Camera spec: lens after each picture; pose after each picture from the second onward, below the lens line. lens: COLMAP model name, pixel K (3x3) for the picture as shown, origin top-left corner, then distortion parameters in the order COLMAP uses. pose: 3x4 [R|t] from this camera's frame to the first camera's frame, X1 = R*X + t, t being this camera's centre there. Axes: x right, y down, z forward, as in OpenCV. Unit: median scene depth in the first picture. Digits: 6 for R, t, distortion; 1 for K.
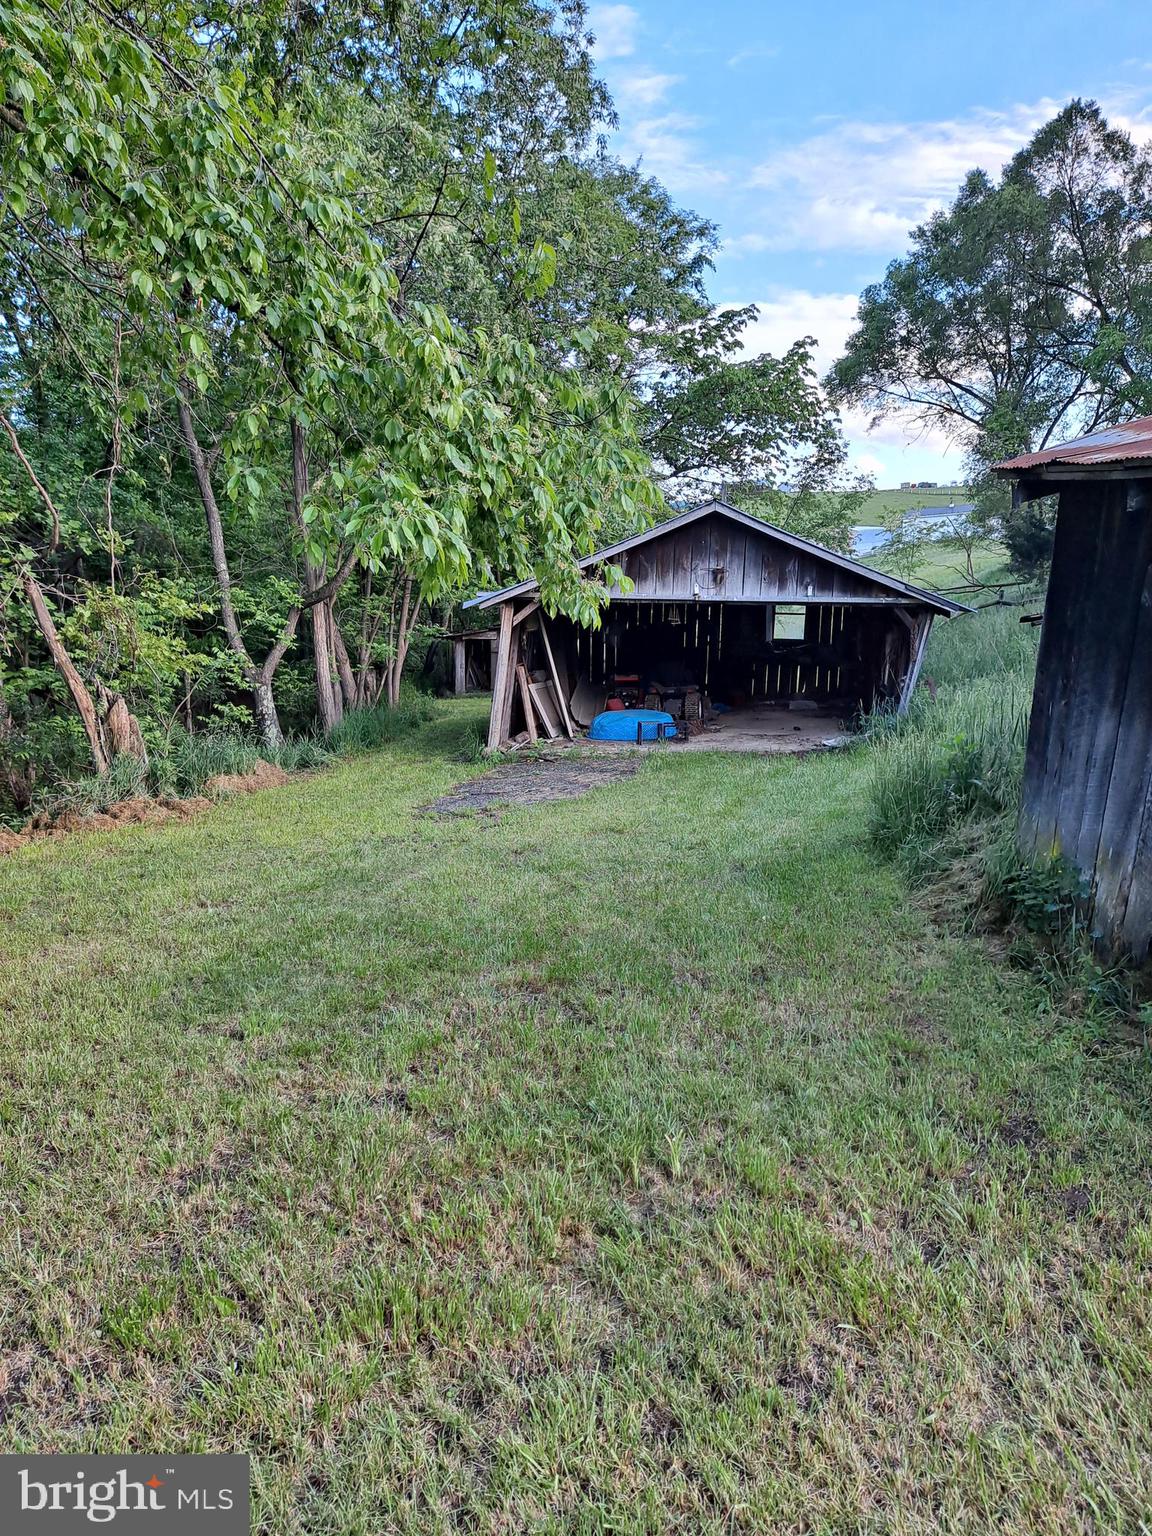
lens RADIAL K [[1118.3, 0, 572.0], [0, 1118.3, 770.7], [0, 0, 1]] dist [0.056931, -0.035120]
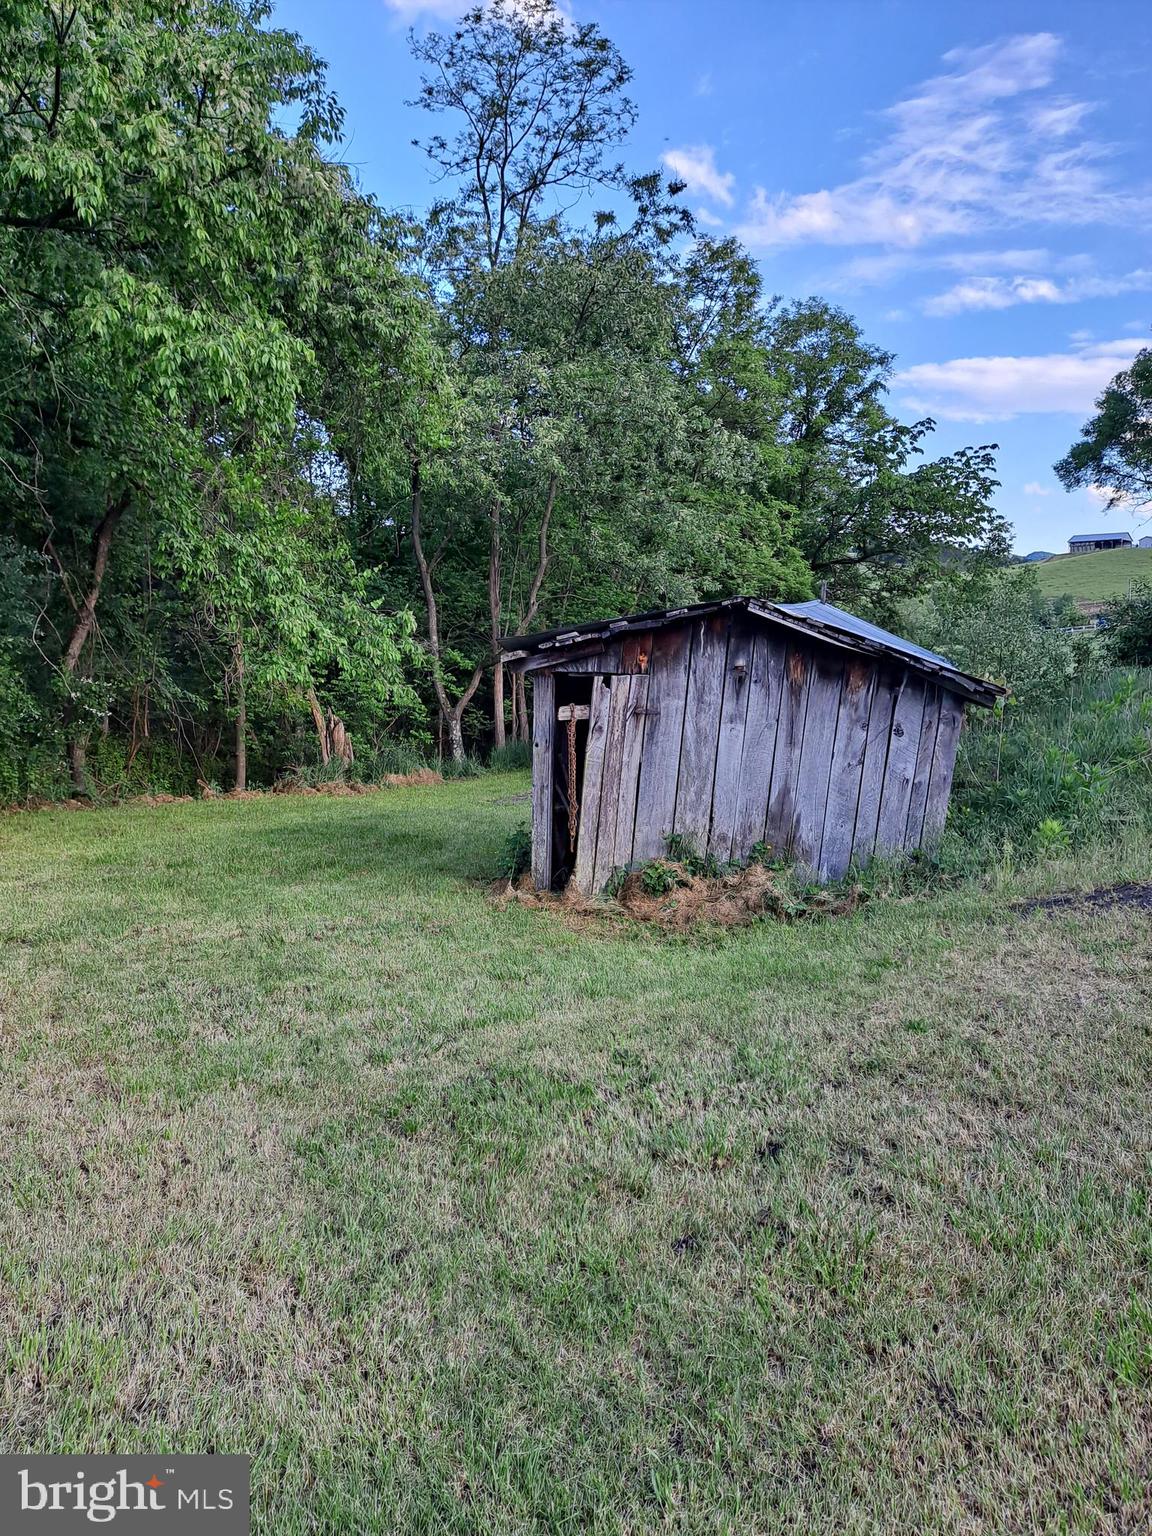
lens RADIAL K [[1118.3, 0, 578.5], [0, 1118.3, 773.6], [0, 0, 1]] dist [0.056931, -0.035120]
pose [[0.959669, 0.070415, -0.272172, 0.248266], [-0.080712, 0.996377, -0.026807, 0.016617], [0.269298, 0.047693, 0.961875, -0.305349]]
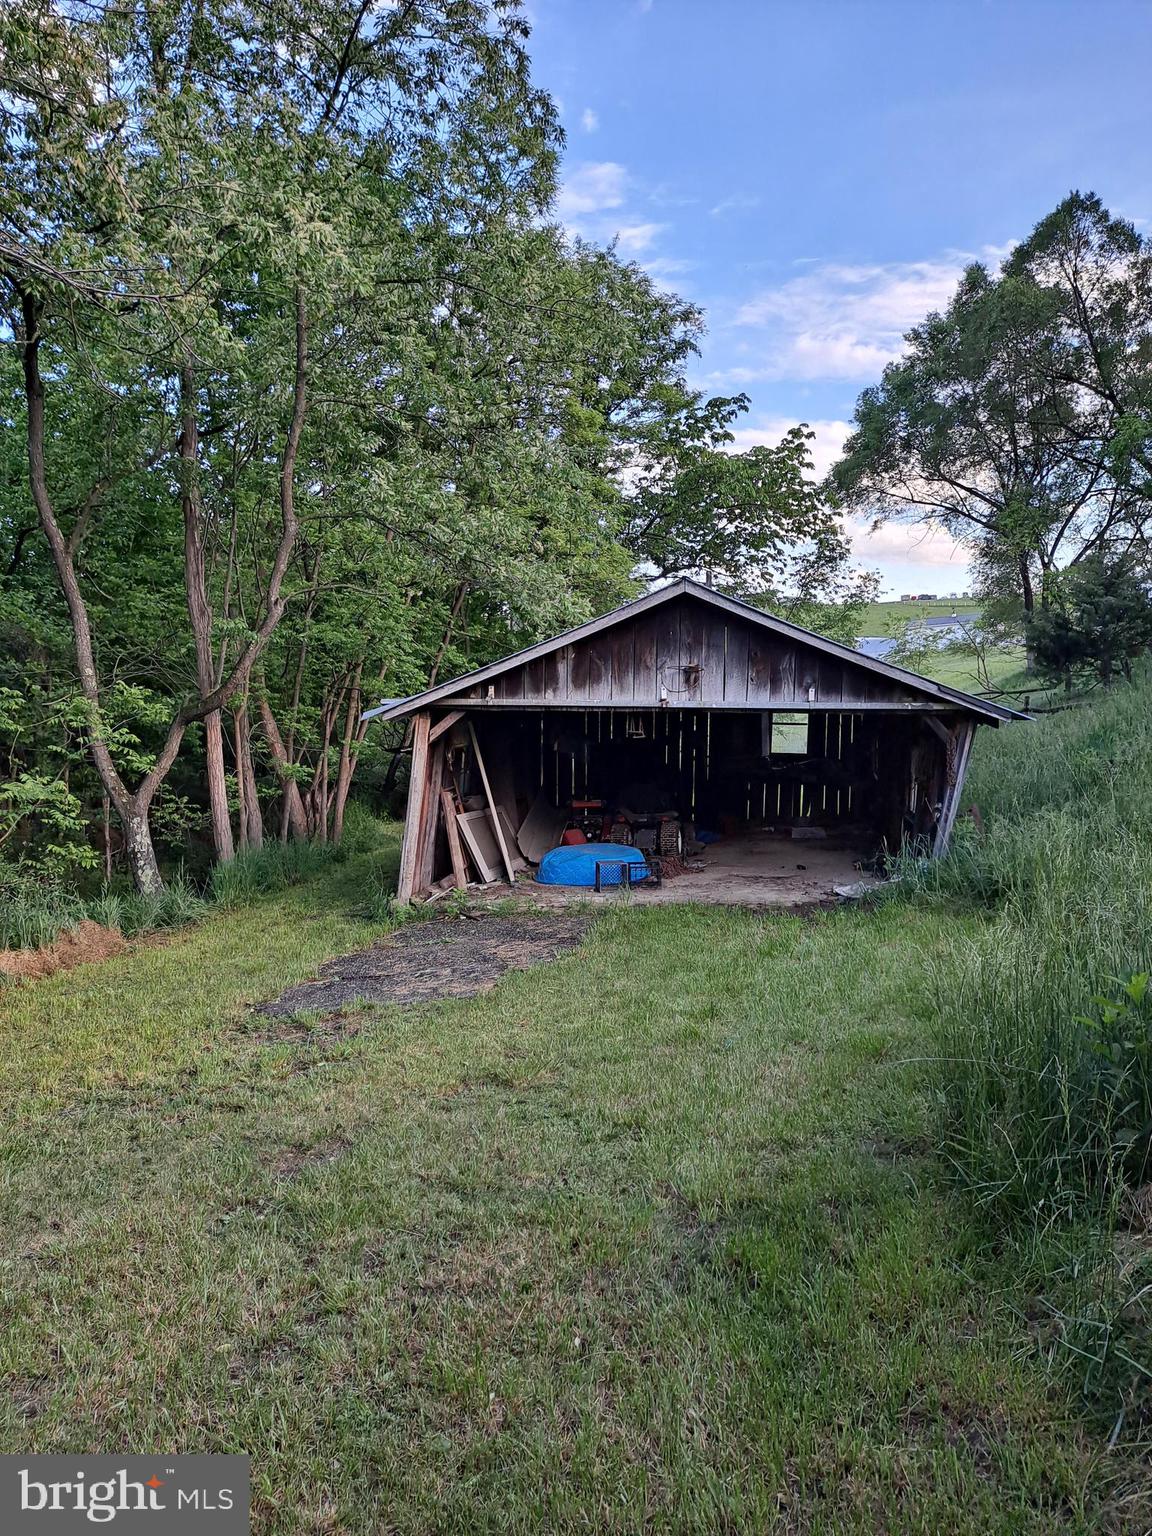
lens RADIAL K [[1118.3, 0, 576.5], [0, 1118.3, 775.1], [0, 0, 1]] dist [0.056931, -0.035120]
pose [[0.999970, -0.007382, -0.002462, 0.038295], [0.007116, 0.995511, -0.094382, -0.024547], [0.003148, 0.094361, 0.995533, 0.176148]]
